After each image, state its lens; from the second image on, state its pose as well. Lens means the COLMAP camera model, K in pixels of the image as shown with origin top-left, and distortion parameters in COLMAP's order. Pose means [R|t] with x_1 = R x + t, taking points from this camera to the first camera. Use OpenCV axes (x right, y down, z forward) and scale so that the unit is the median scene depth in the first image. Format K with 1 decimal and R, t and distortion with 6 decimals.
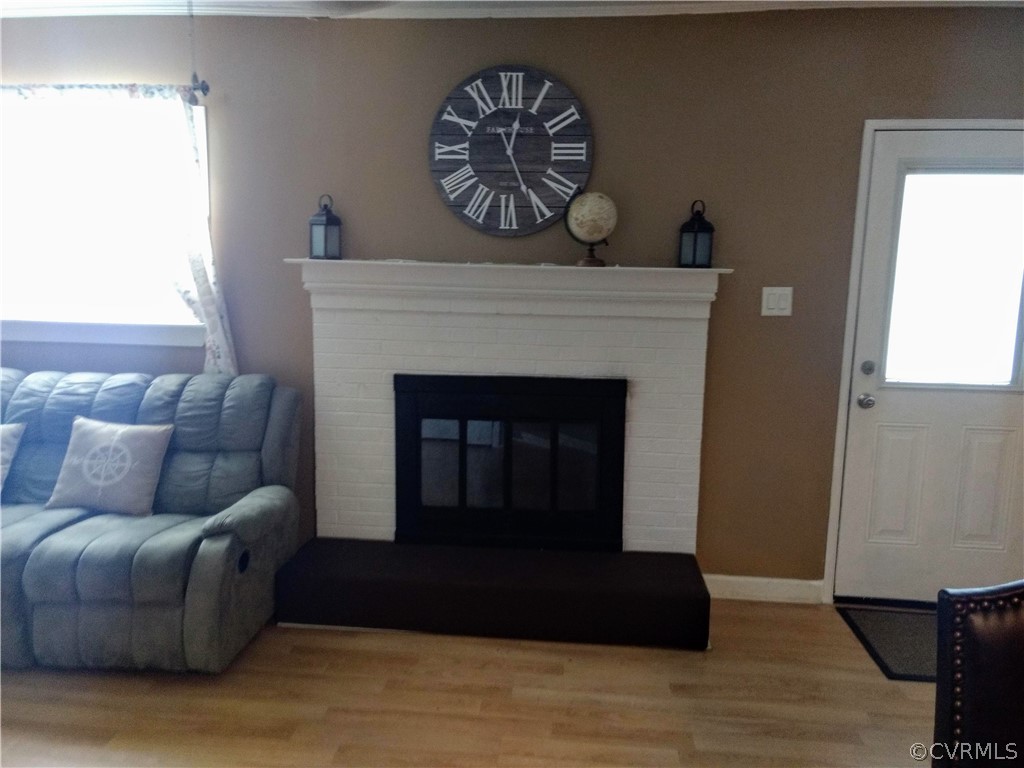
lens RADIAL K [[793.4, 0, 511.3], [0, 793.4, 392.8], [0, 0, 1]] dist [-0.006111, 0.067257]
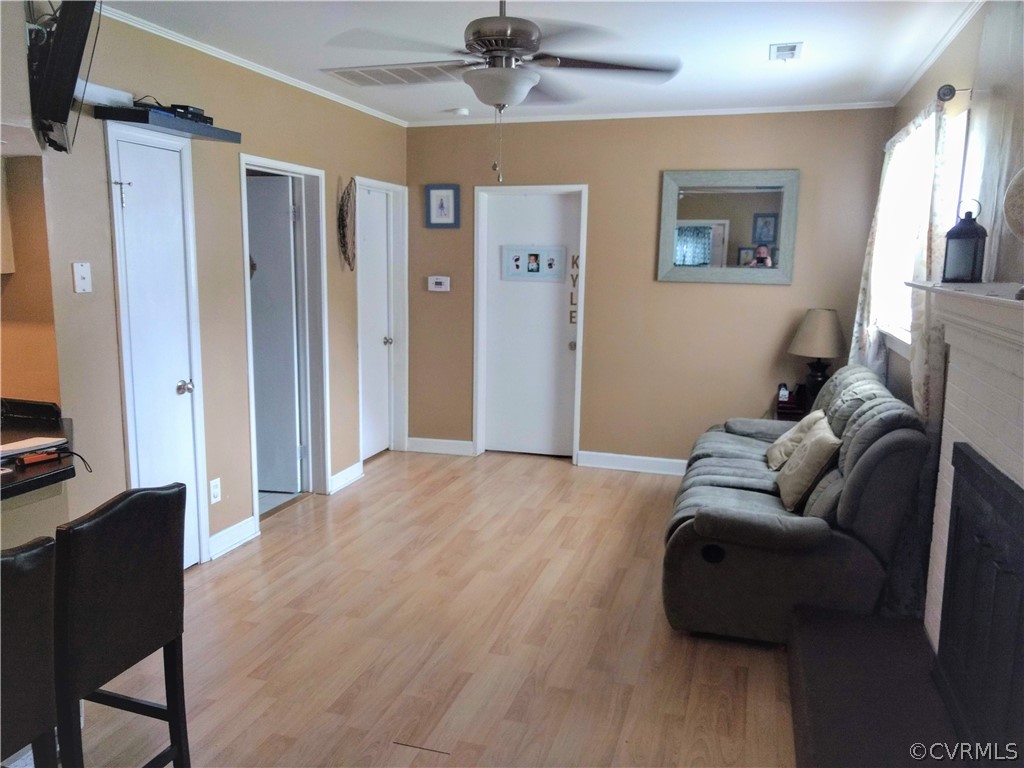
lens RADIAL K [[807.8, 0, 512.0], [0, 807.8, 384.0], [0, 0, 1]] dist [0.024842, -0.001851]
pose [[-0.200686, 0.135053, -0.970302, 0.666684], [-0.168243, 0.970985, 0.169946, -0.137707], [0.965101, 0.197352, -0.172142, 0.750761]]
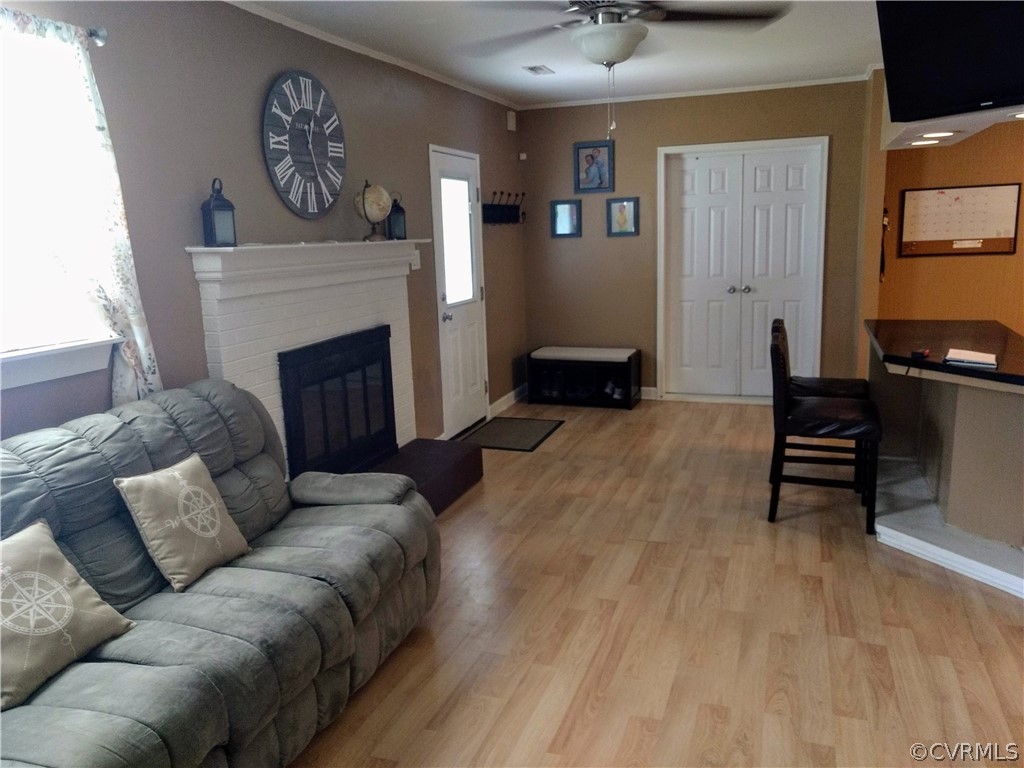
lens RADIAL K [[807.8, 0, 512.0], [0, 807.8, 384.0], [0, 0, 1]] dist [0.024842, -0.001851]
pose [[0.238981, -0.211941, 0.947612, -1.136229], [0.185609, 0.967866, 0.169661, -0.112063], [-0.953120, 0.135340, 0.270640, 0.440087]]
